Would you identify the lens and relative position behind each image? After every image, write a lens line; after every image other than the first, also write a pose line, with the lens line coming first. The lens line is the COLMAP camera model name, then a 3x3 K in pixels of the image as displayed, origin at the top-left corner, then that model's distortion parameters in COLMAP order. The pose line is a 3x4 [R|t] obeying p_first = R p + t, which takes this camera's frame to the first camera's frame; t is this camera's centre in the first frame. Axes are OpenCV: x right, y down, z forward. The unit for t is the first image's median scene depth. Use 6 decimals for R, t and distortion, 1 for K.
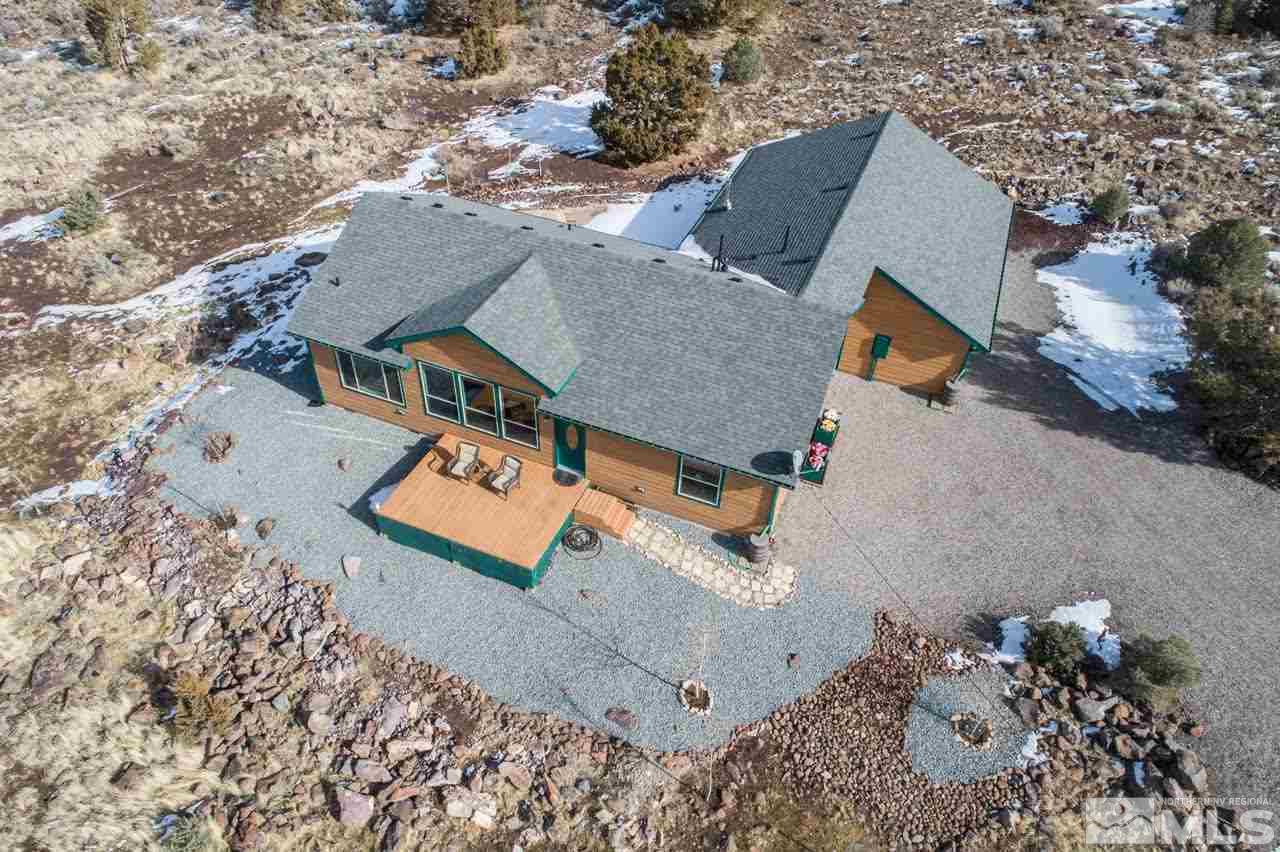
lens RADIAL K [[832.9, 0, 637.7], [0, 832.9, 412.1], [0, 0, 1]] dist [-0.004834, 0.006266]
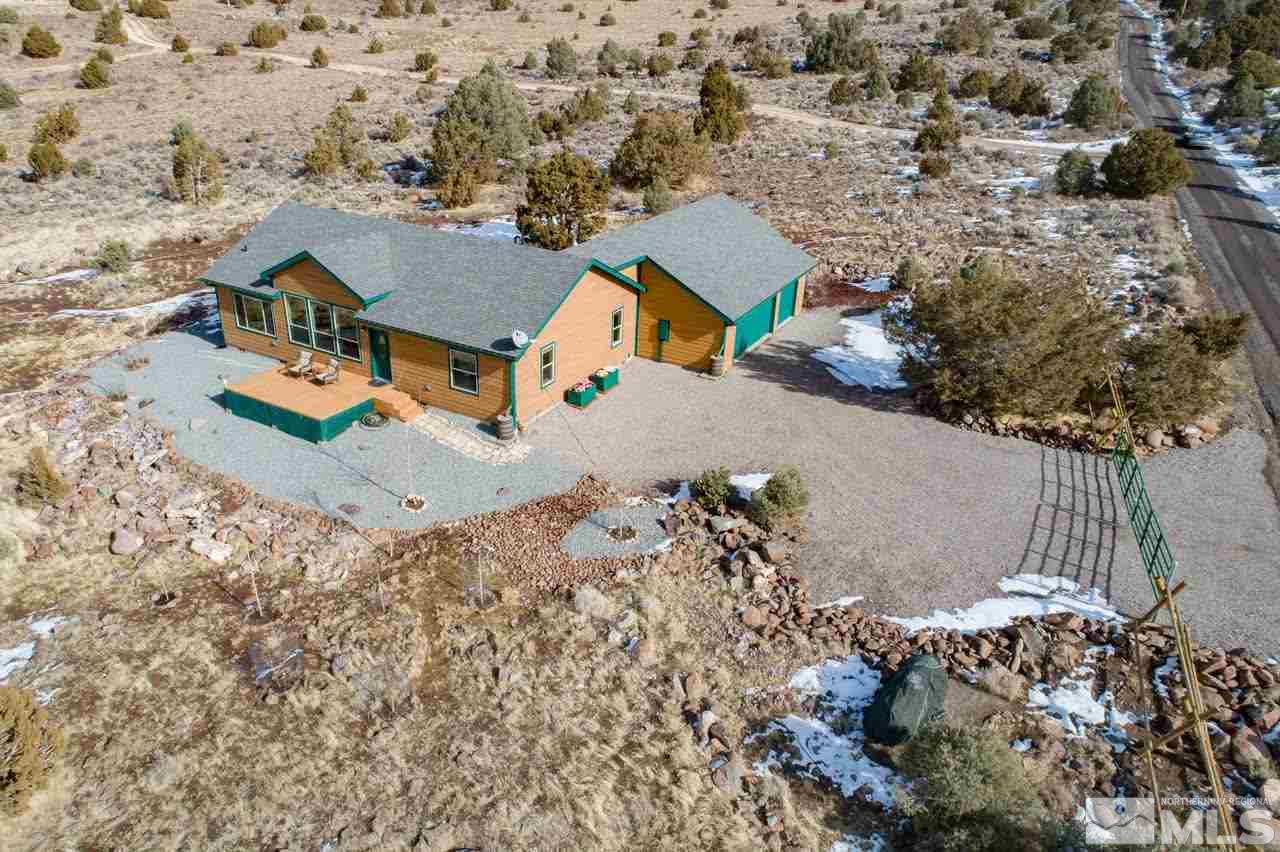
lens RADIAL K [[832.9, 0, 637.7], [0, 832.9, 412.1], [0, 0, 1]] dist [-0.004834, 0.006266]
pose [[0.994336, 0.049682, -0.093954, 0.436310], [-0.074715, 0.955466, -0.285486, 0.459204], [0.075586, 0.290889, 0.953766, -0.180217]]
